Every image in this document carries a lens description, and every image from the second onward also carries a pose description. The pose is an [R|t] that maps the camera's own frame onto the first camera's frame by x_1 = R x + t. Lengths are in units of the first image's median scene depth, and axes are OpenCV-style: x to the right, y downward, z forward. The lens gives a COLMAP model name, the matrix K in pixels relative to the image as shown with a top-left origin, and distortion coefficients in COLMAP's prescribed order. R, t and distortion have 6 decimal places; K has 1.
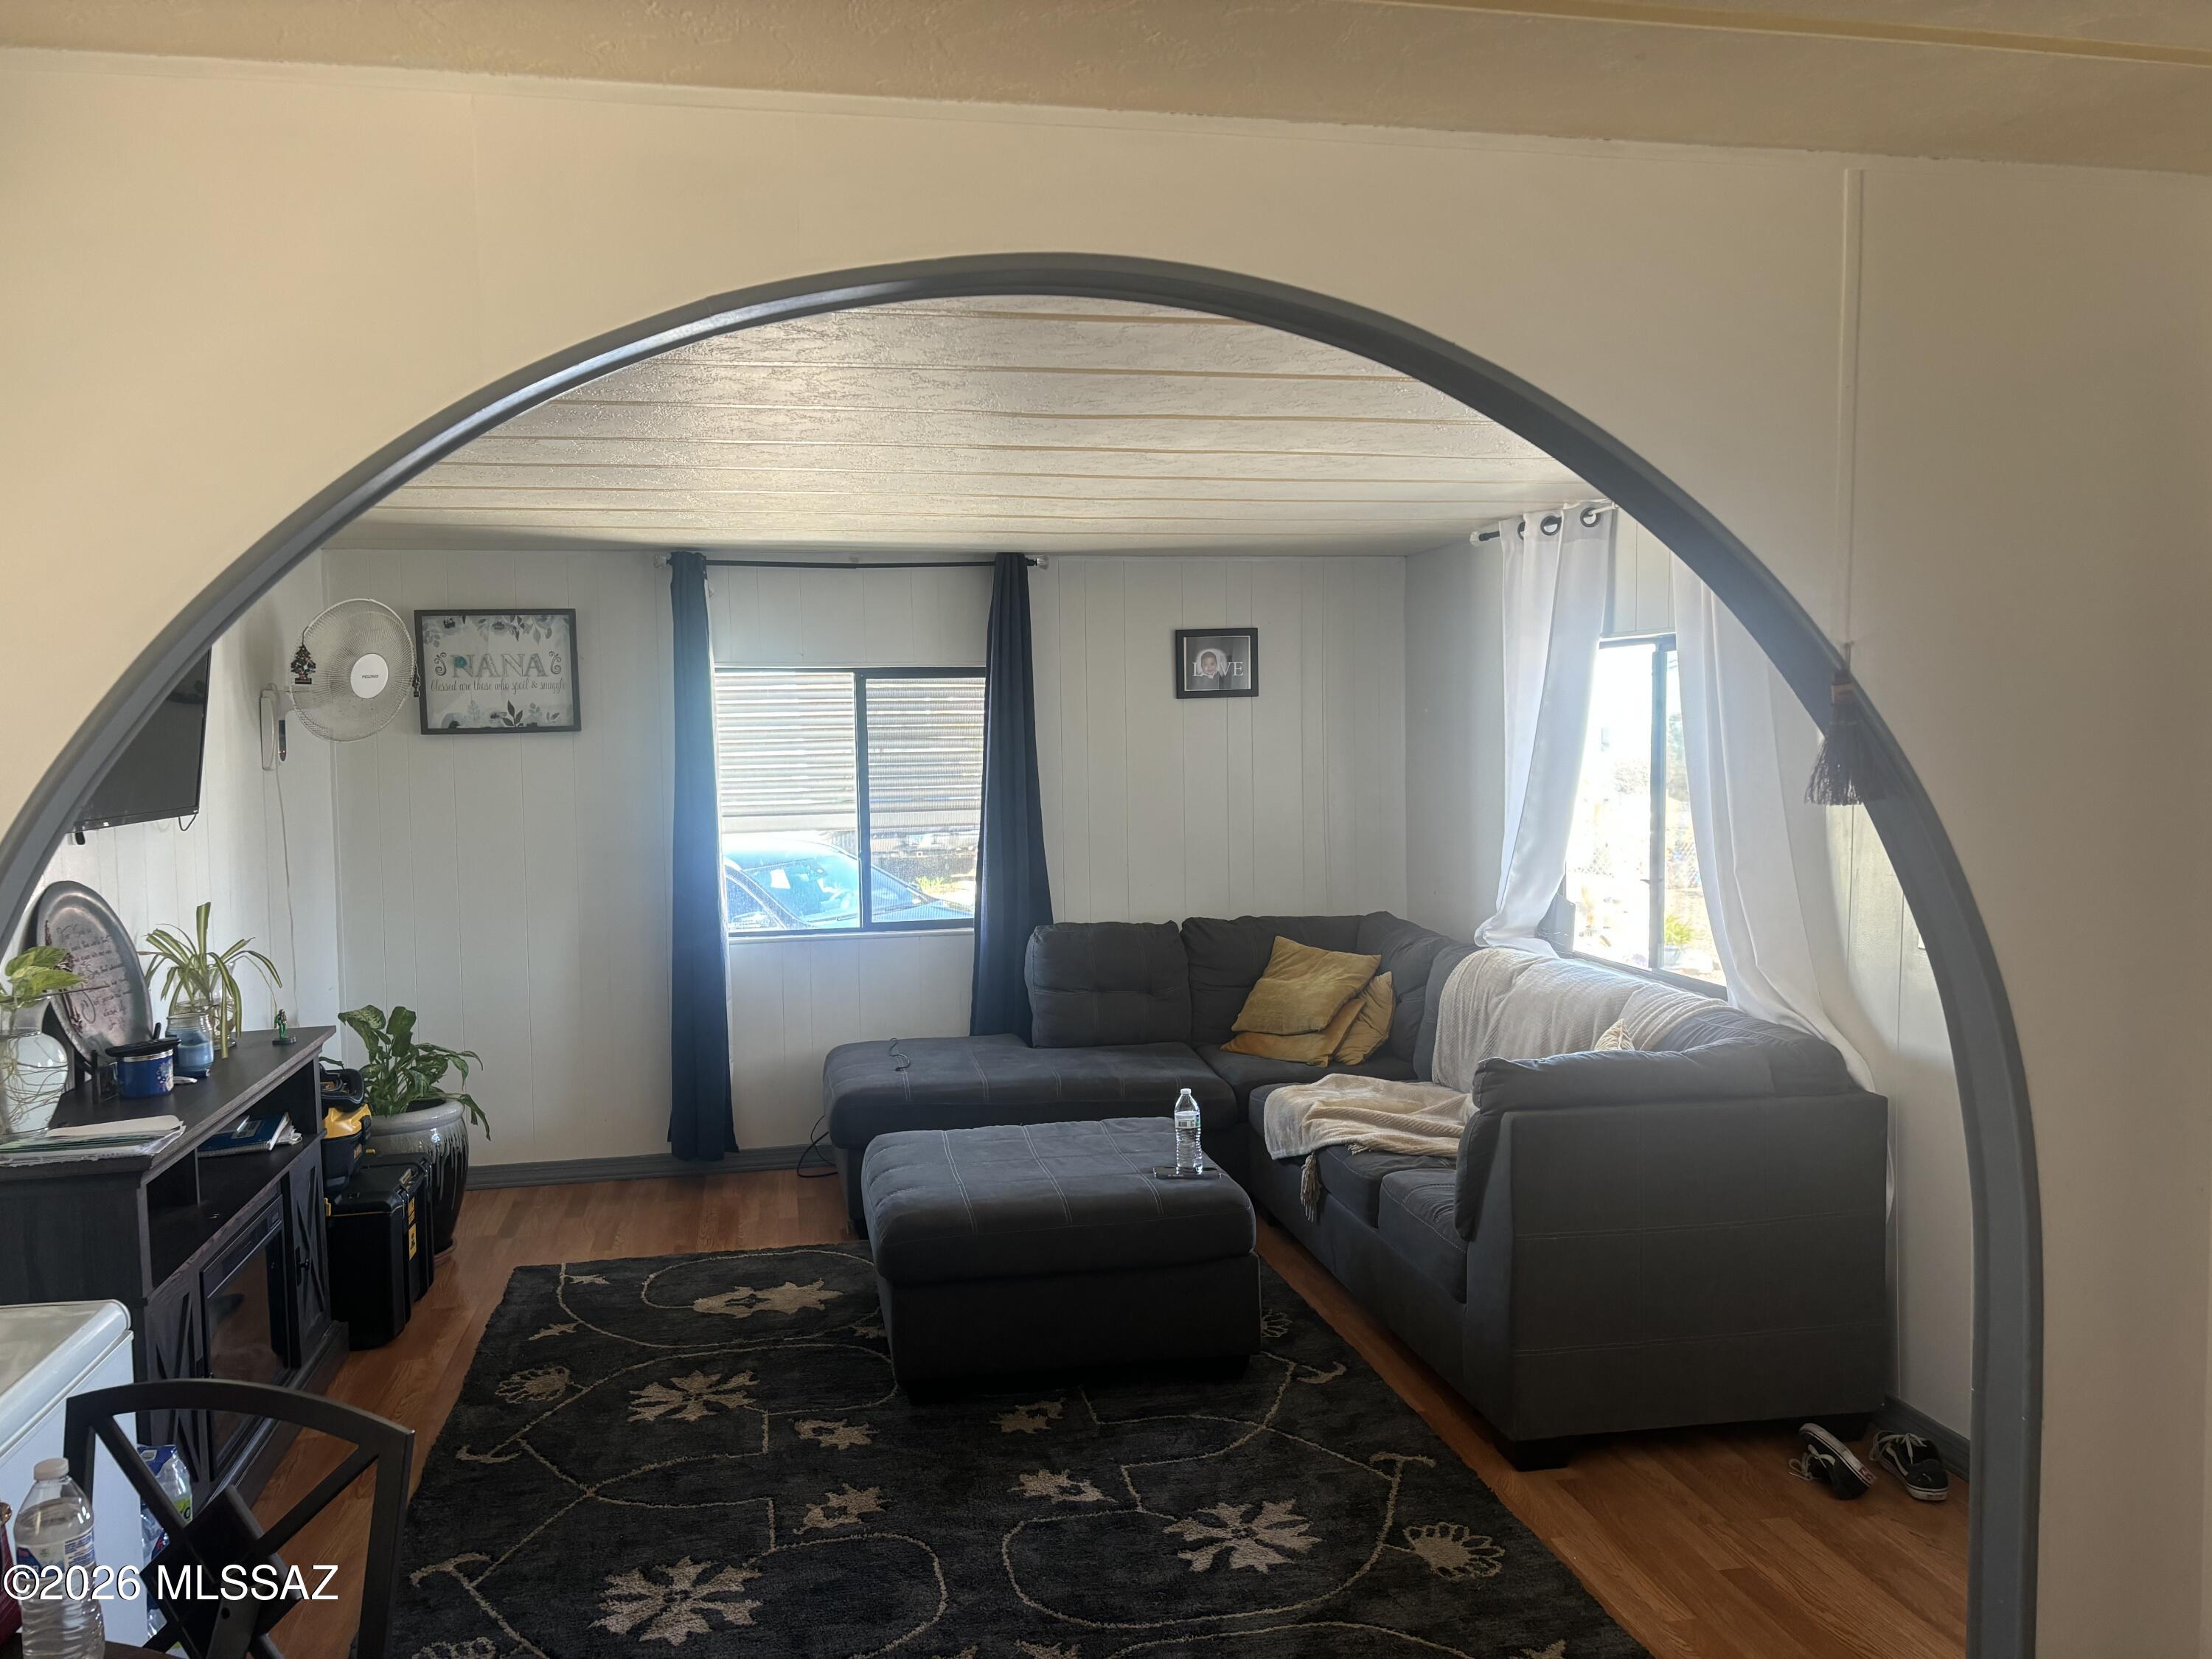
lens RADIAL K [[1671.3, 0, 1103.6], [0, 1671.3, 824.6], [0, 0, 1]] dist [0.175728, -0.458307]
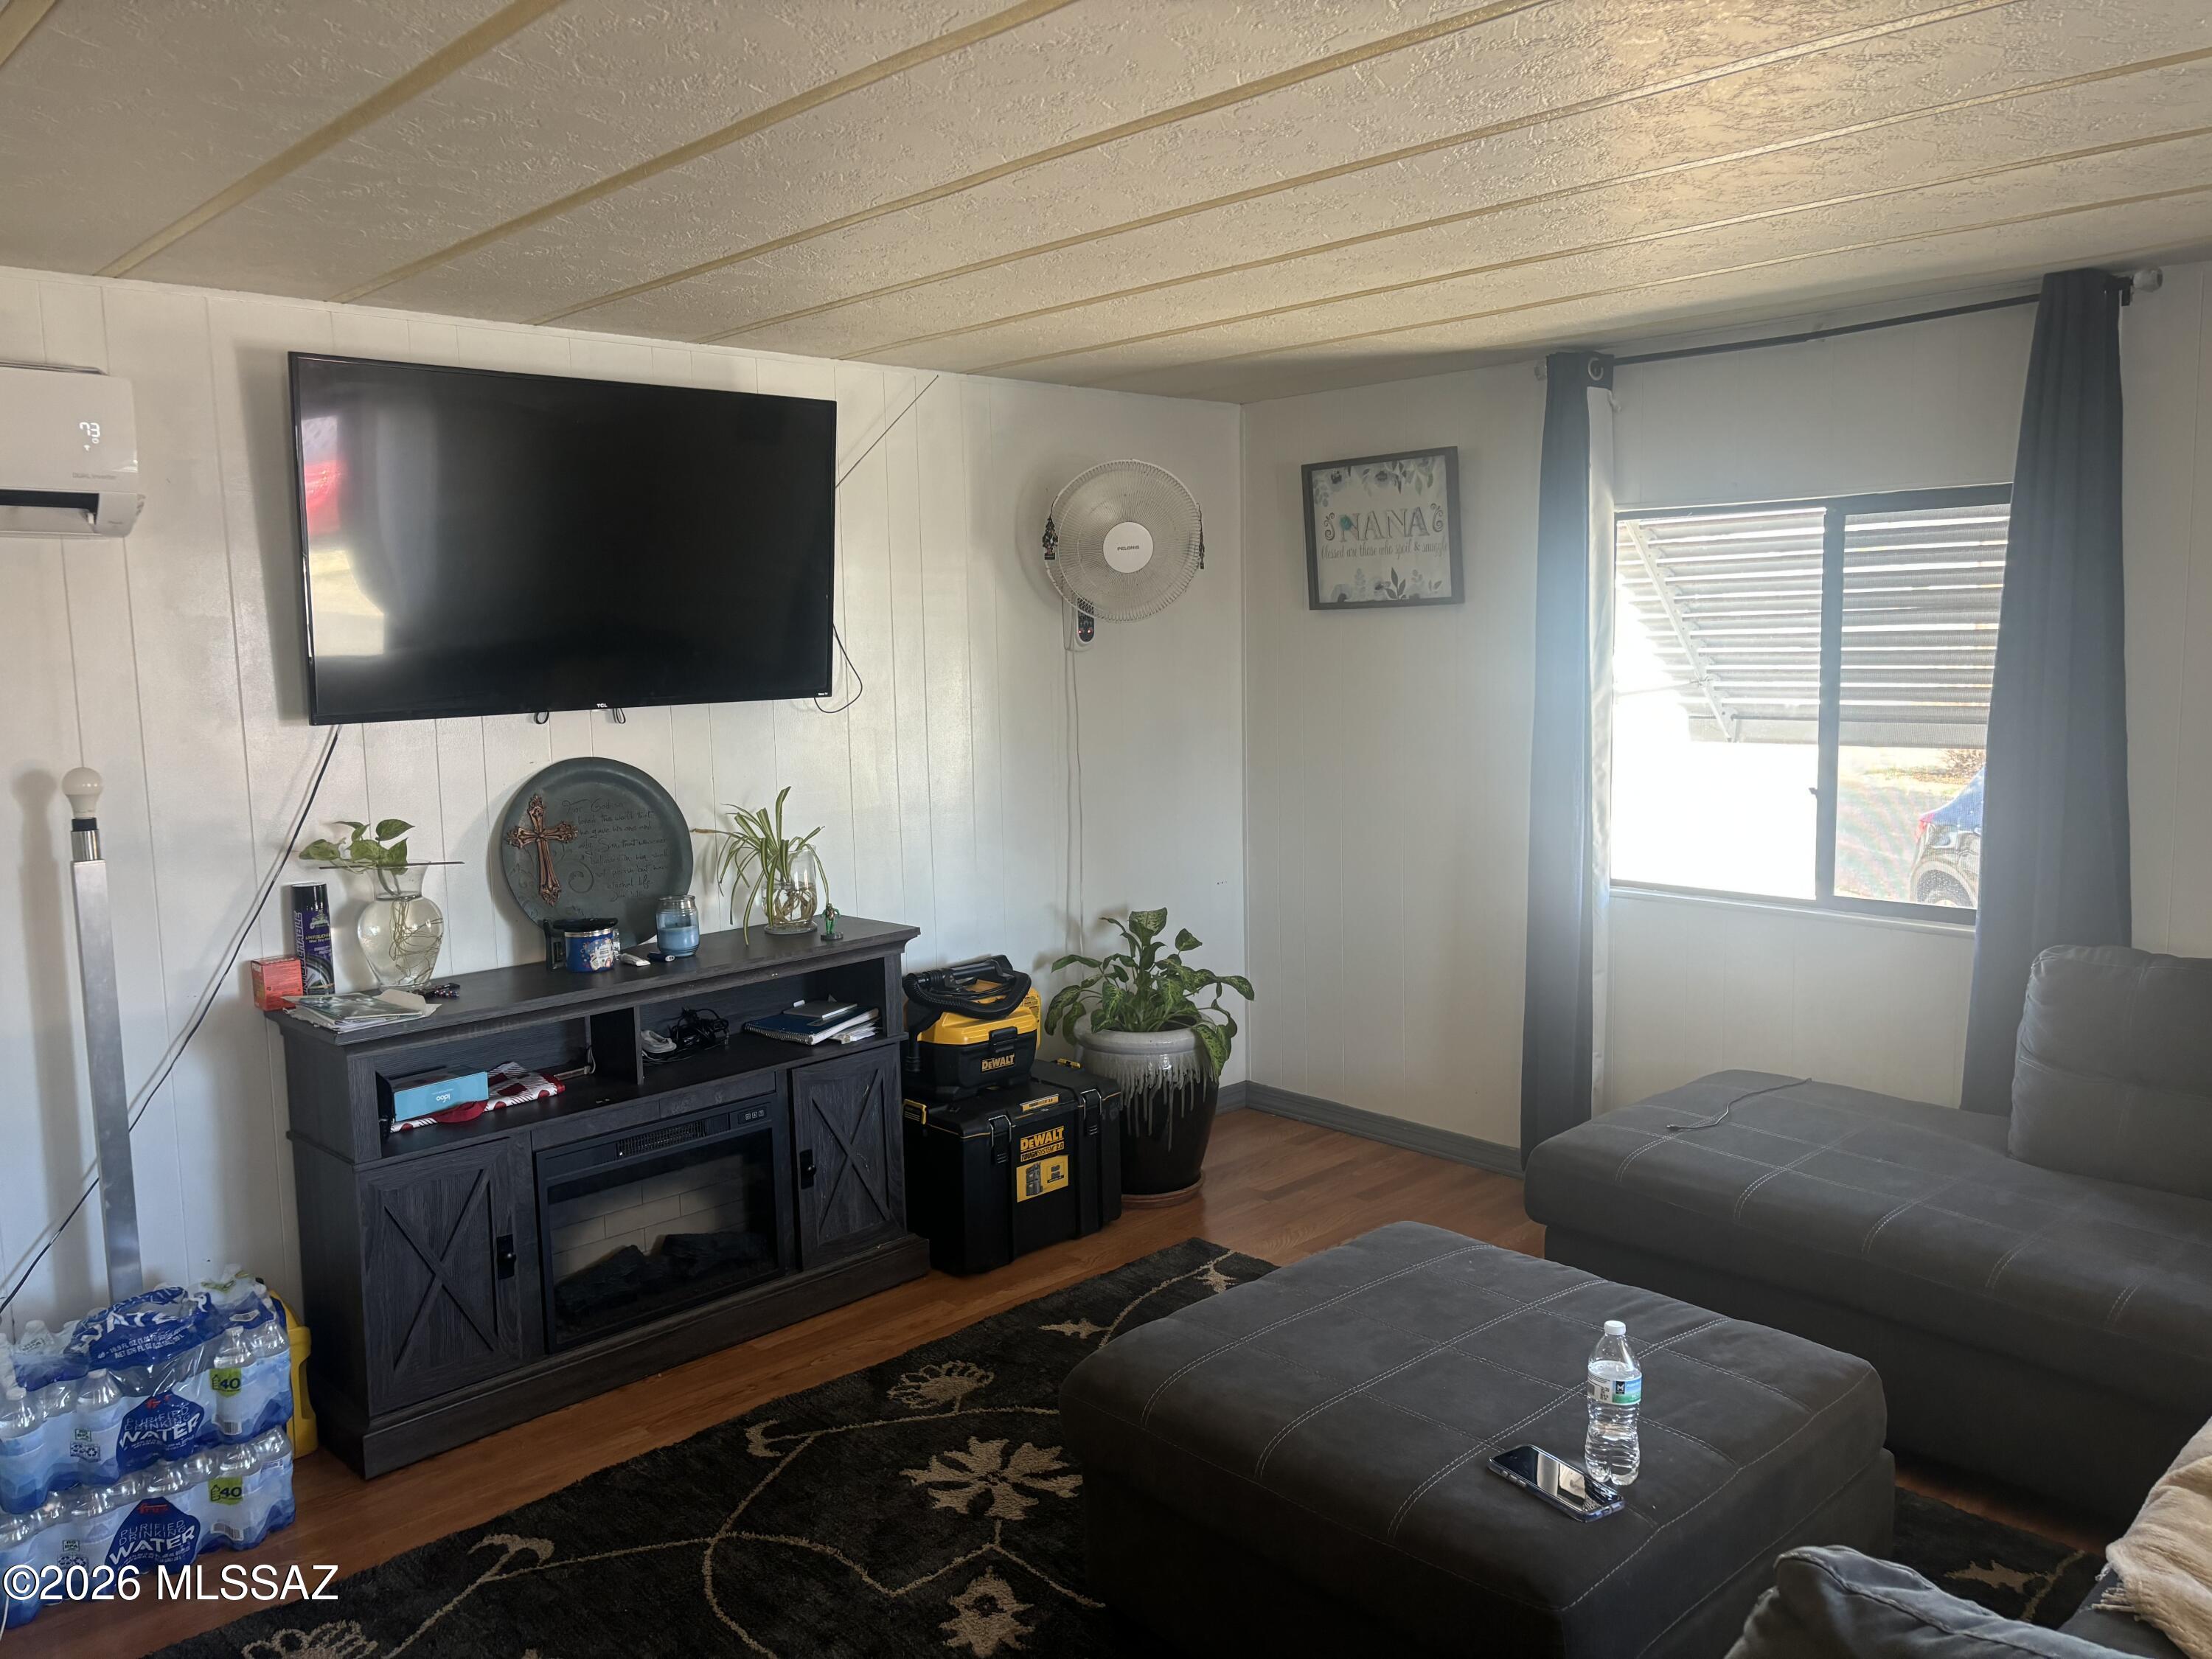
lens RADIAL K [[1671.3, 0, 1103.6], [0, 1671.3, 824.6], [0, 0, 1]] dist [0.175728, -0.458307]
pose [[0.530855, 0.106586, -0.840733, 0.281153], [-0.038556, 0.994070, 0.101681, -0.026957], [0.846585, -0.021563, 0.531816, 0.447590]]
